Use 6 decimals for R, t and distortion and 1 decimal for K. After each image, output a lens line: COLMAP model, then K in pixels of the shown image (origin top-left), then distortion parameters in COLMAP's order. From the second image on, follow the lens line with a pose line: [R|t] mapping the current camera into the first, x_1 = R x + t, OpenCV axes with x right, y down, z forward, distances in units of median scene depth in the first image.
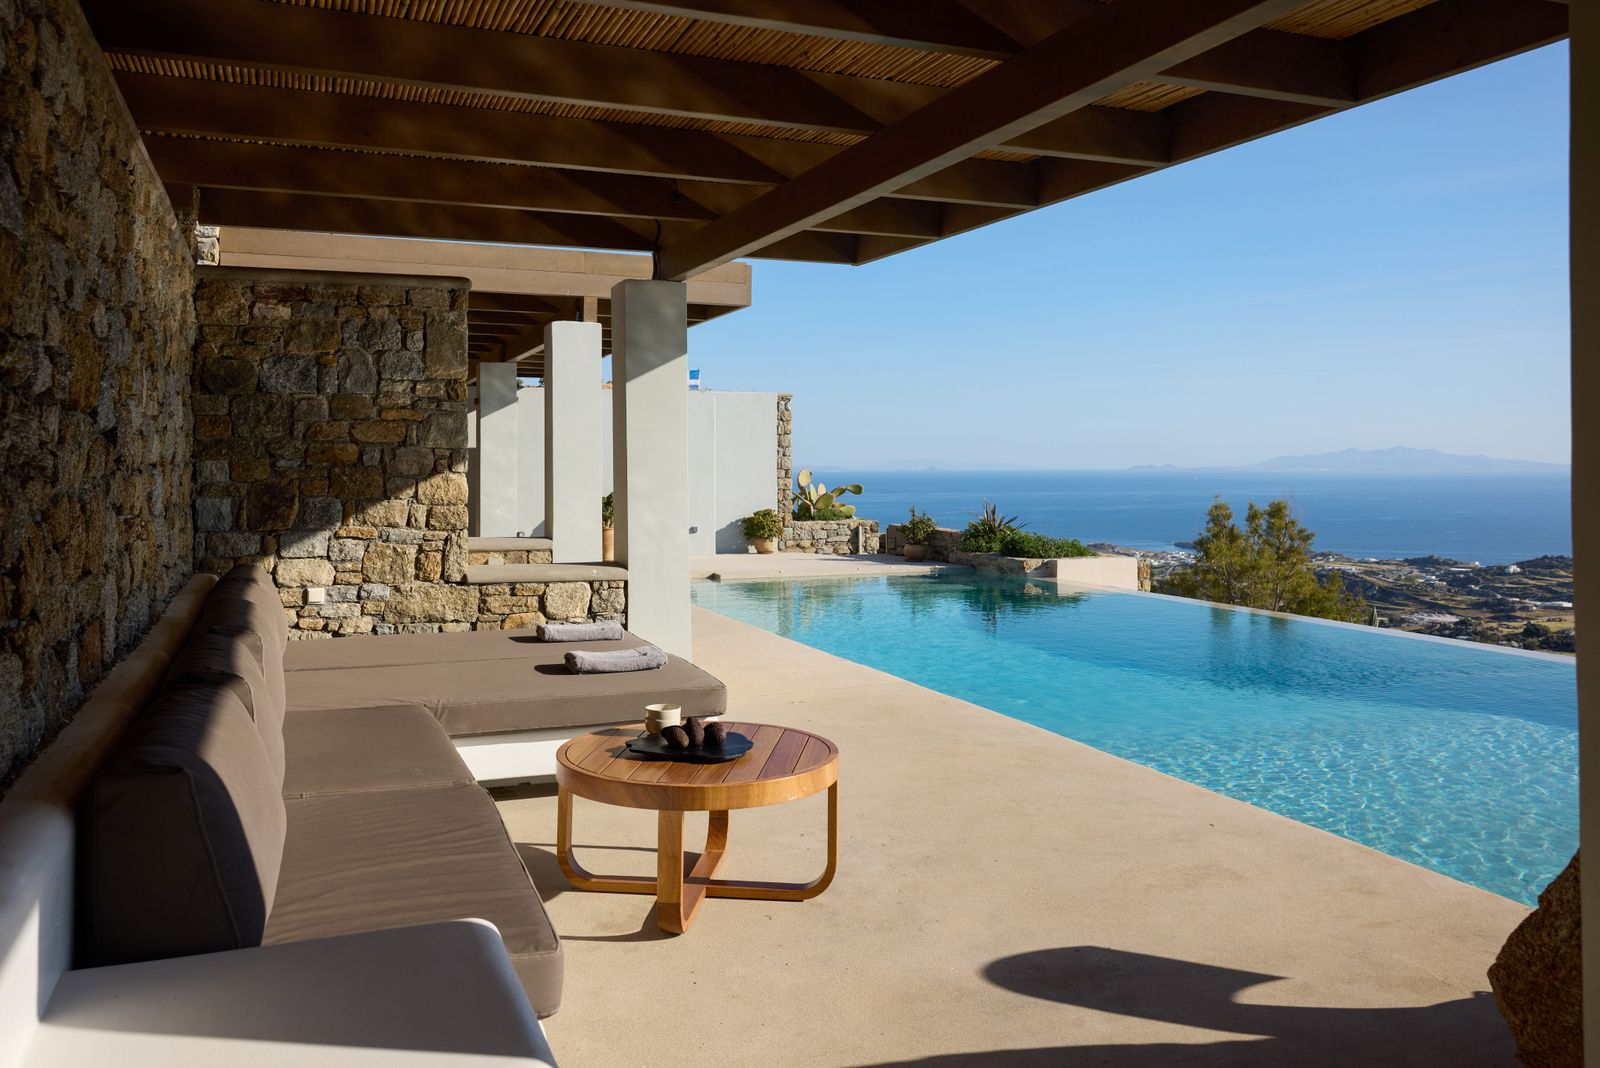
lens RADIAL K [[1332.9, 0, 799.4], [0, 1332.9, 533.3], [0, 0, 1]] dist [0.001232, 0.000010]
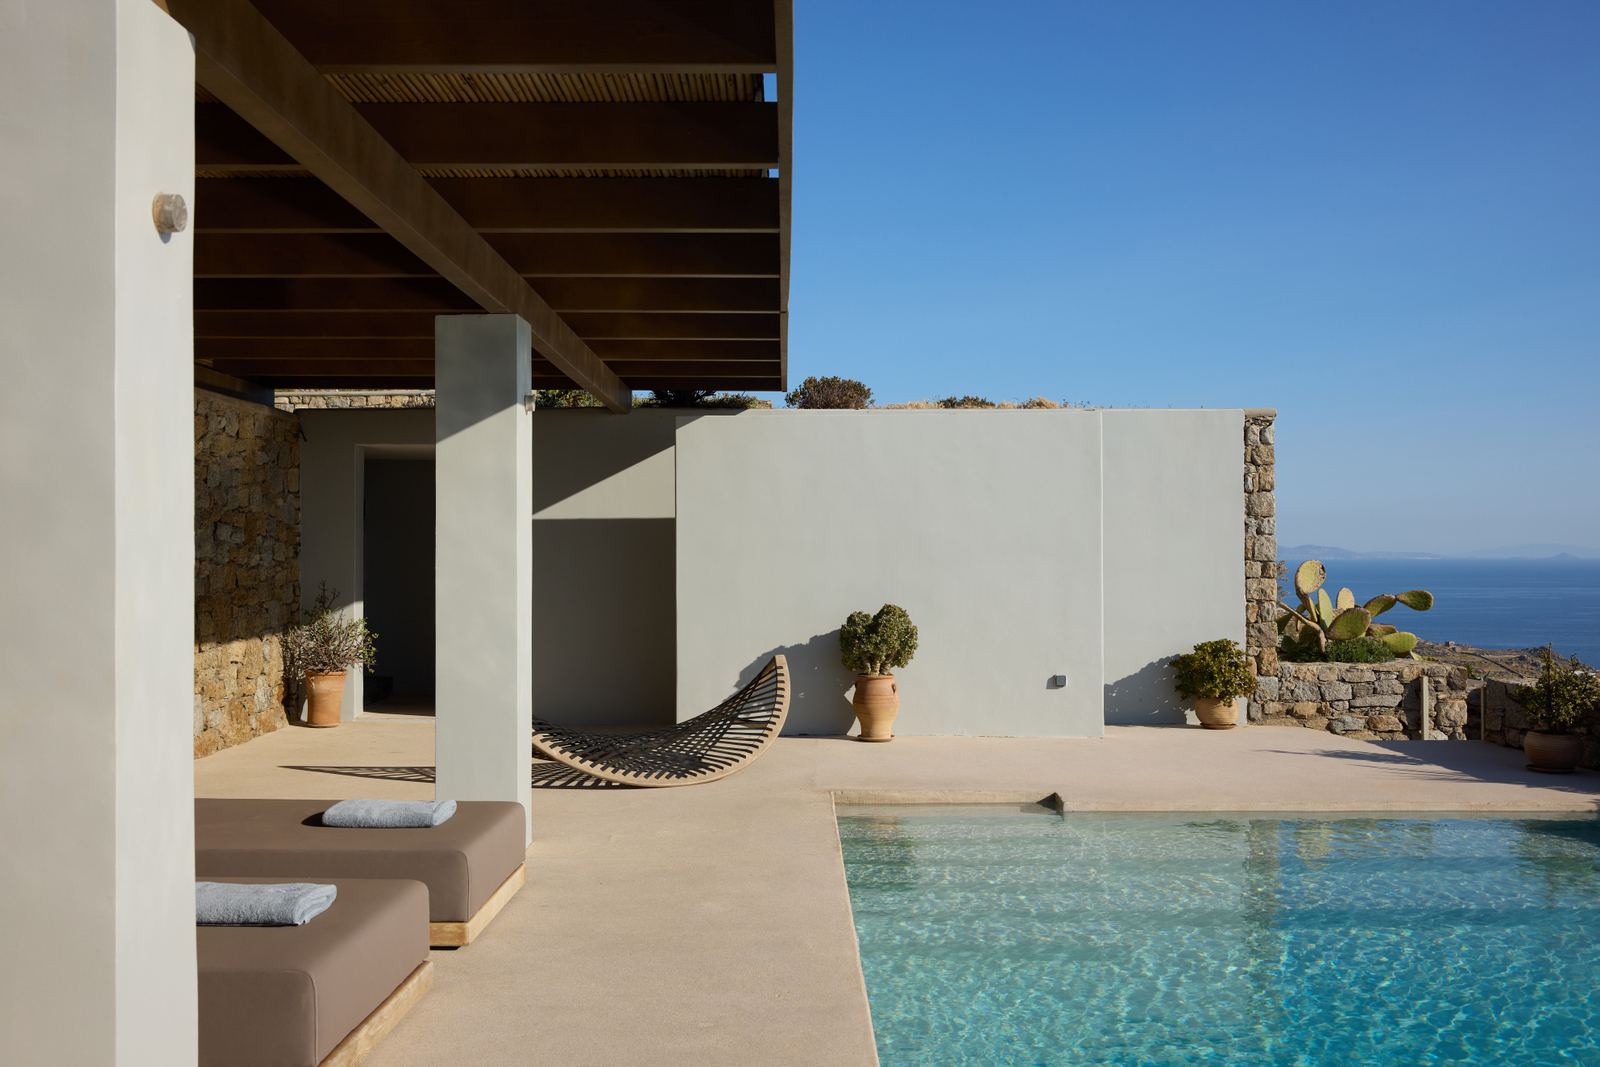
lens RADIAL K [[1509.0, 0, 798.9], [0, 1509.0, 529.0], [0, 0, 1]] dist [-0.000123, 0.000000]
pose [[0.933412, -0.001877, -0.358803, 0.030427], [-0.021563, 0.997885, -0.061316, -0.020946], [0.358159, 0.064970, 0.931397, 0.401749]]
